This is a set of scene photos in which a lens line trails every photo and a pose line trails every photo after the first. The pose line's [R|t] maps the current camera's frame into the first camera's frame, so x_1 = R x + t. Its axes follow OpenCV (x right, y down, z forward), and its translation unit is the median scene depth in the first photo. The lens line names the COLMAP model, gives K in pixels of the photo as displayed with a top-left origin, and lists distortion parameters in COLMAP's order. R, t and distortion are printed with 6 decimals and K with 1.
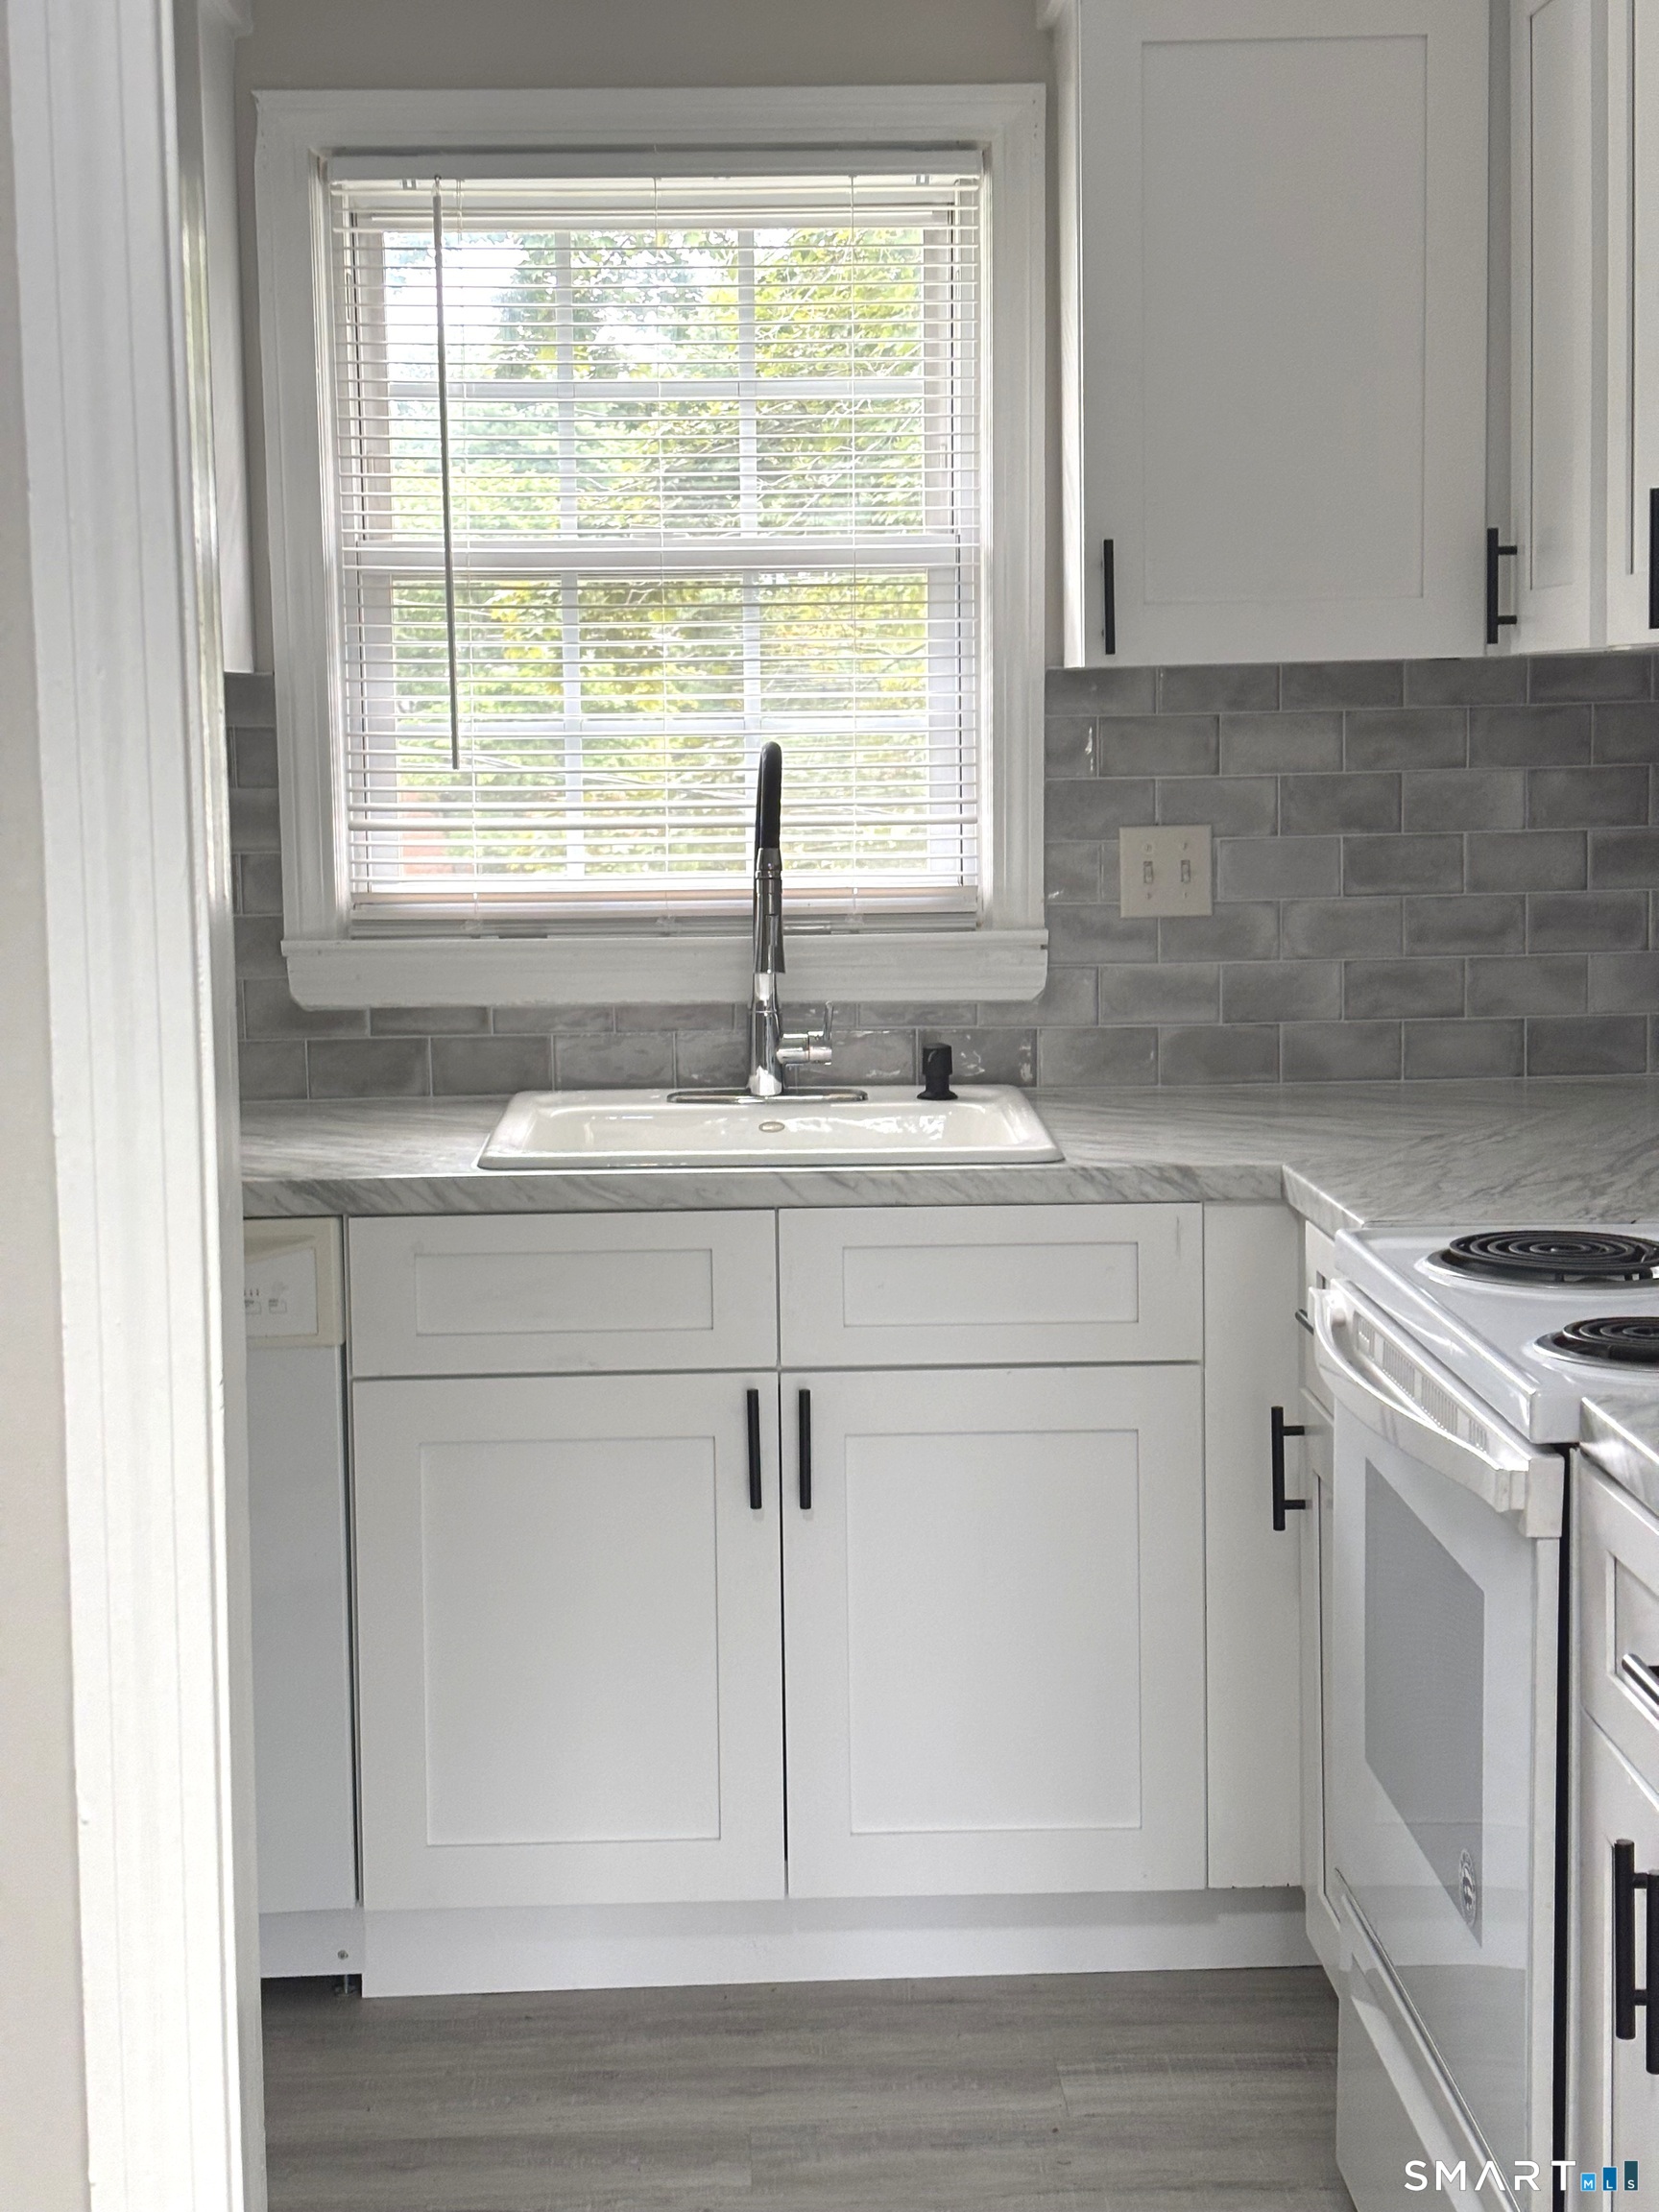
lens RADIAL K [[3299.1, 0, 827.1], [0, 3299.1, 1065.8], [0, 0, 1]] dist [0.257780, -0.933668]
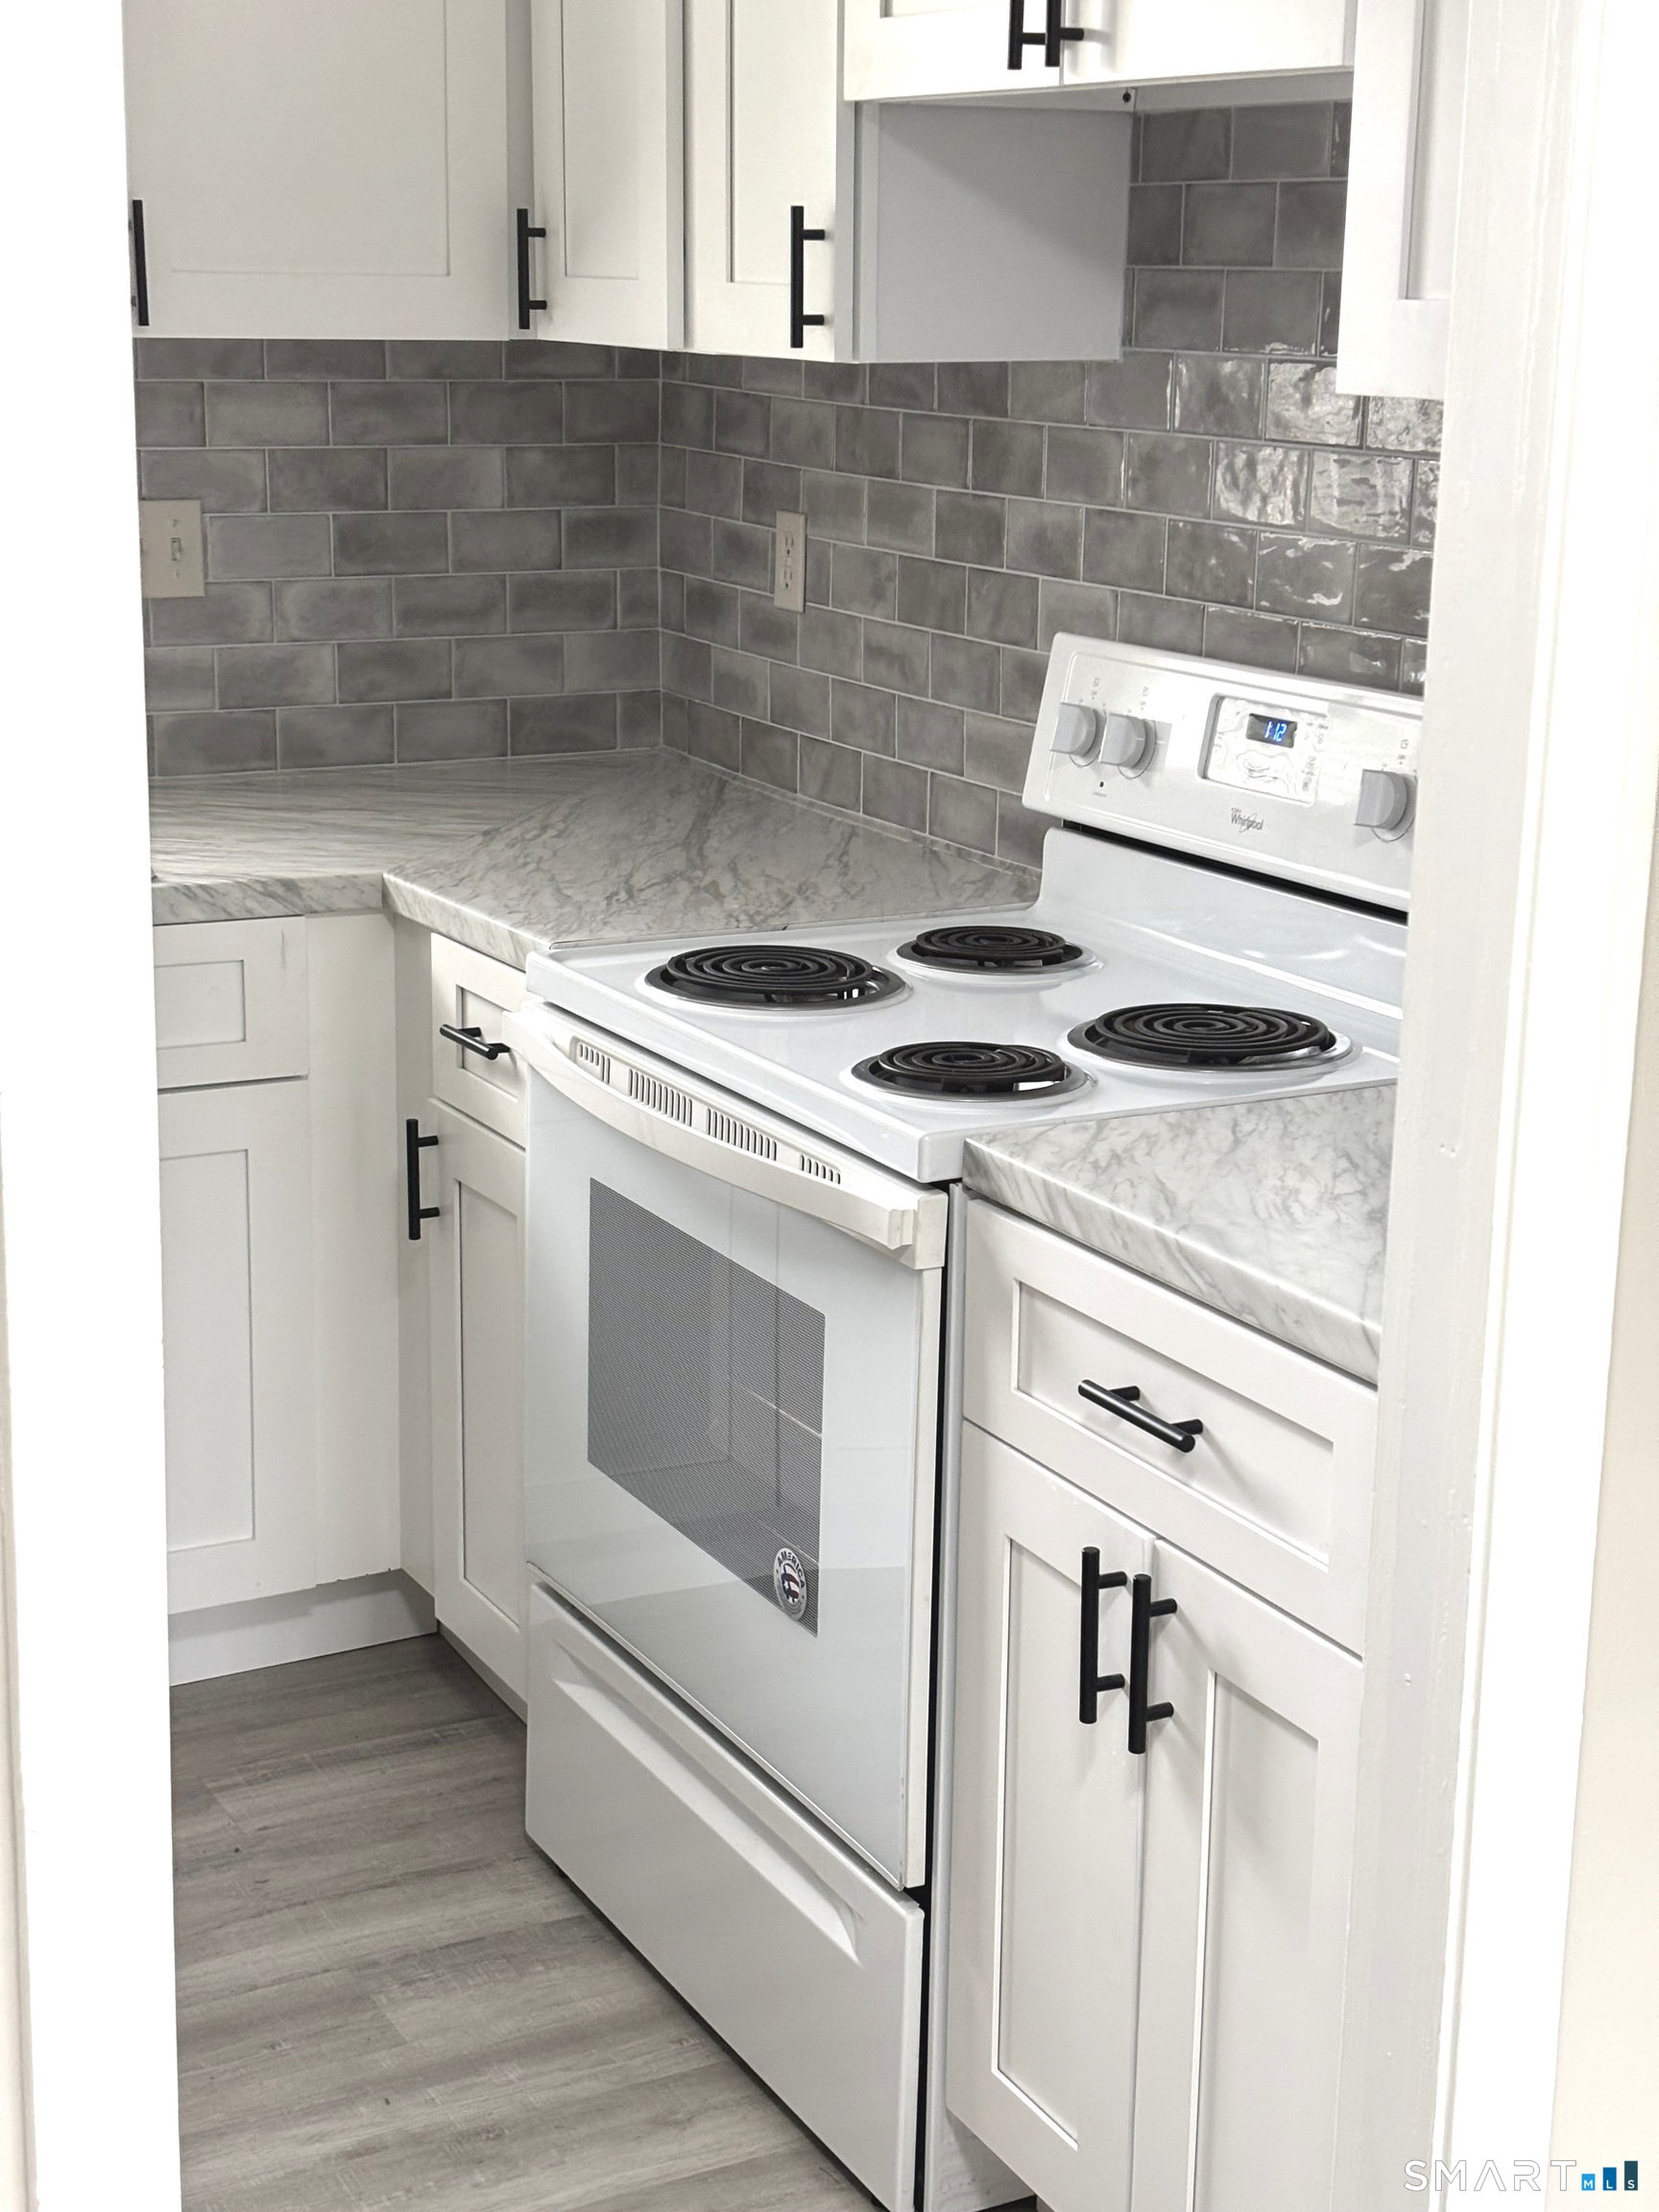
lens RADIAL K [[3307.5, 0, 805.1], [0, 3307.5, 1090.7], [0, 0, 1]] dist [0.237608, -0.768801]
pose [[0.897732, -0.077454, 0.433679, -0.163424], [0.017255, 0.989850, 0.141066, -0.038584], [-0.440203, -0.119157, 0.889957, 0.048292]]
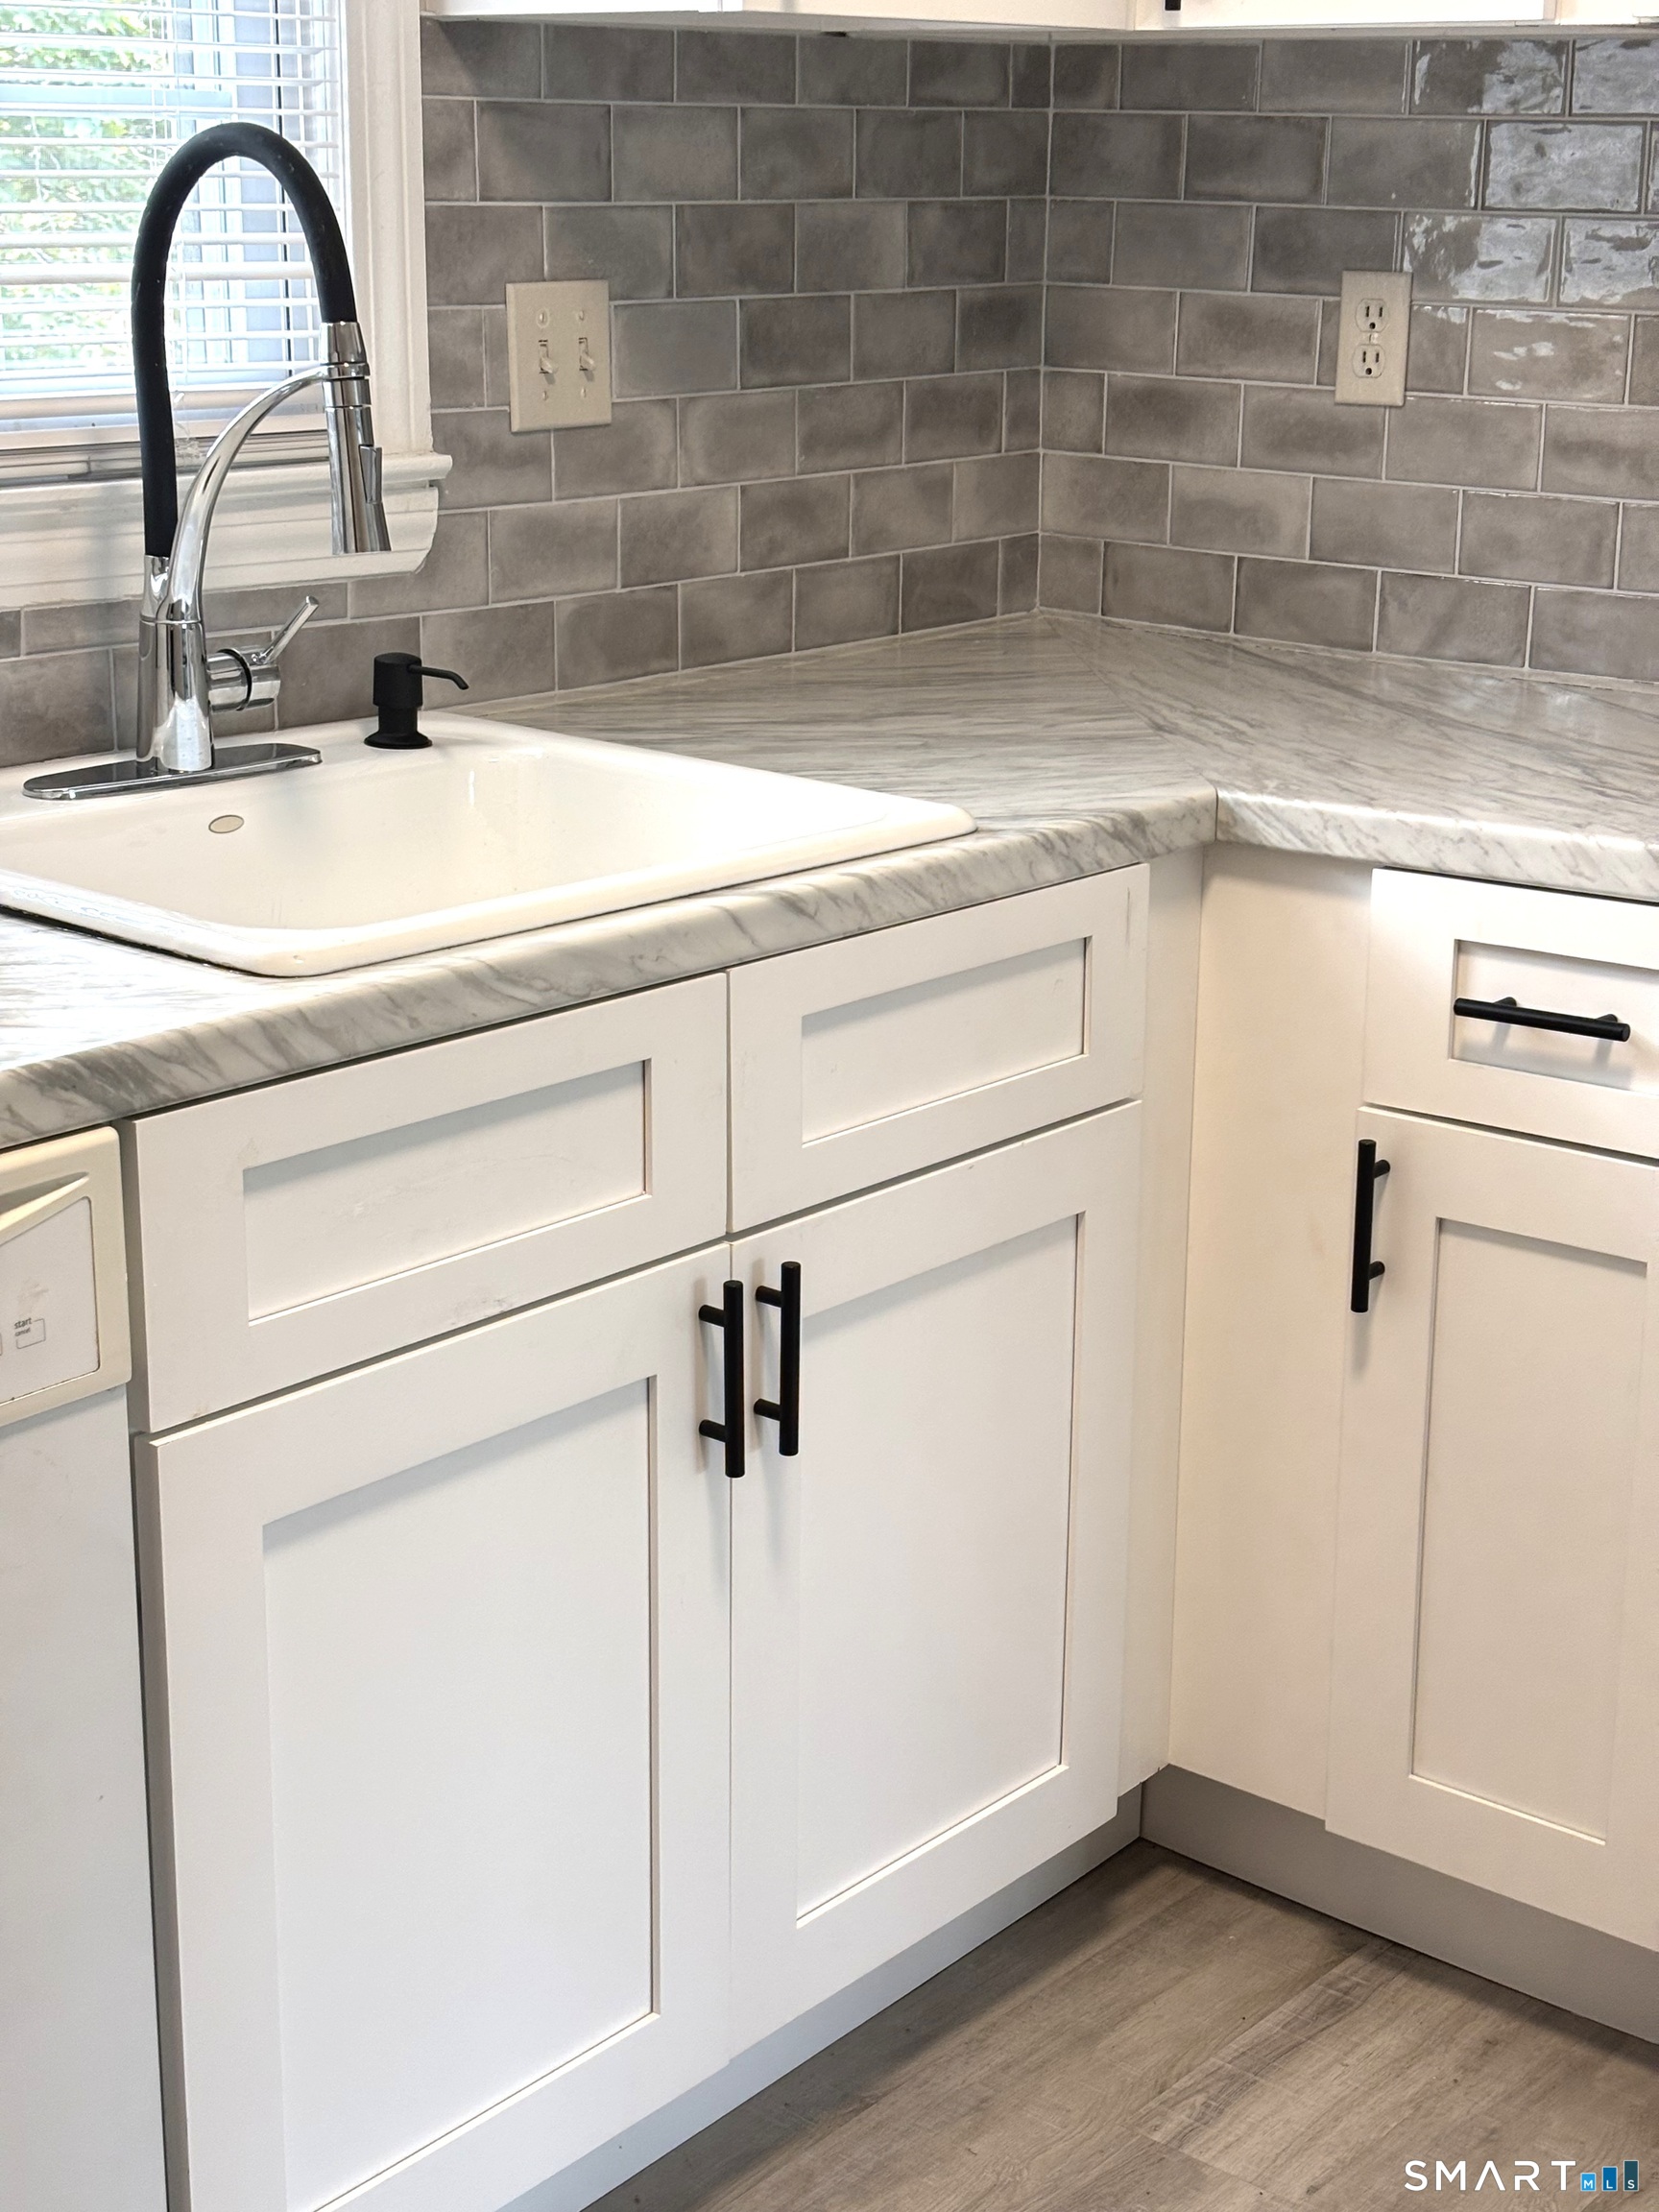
lens RADIAL K [[3336.0, 0, 829.5], [0, 3336.0, 1106.0], [0, 0, 1]] dist [0.314668, -1.491058]
pose [[0.664243, -0.182615, 0.724868, -0.381293], [0.062213, 0.979842, 0.189841, -0.038289], [-0.744924, -0.081004, 0.662214, 0.526888]]
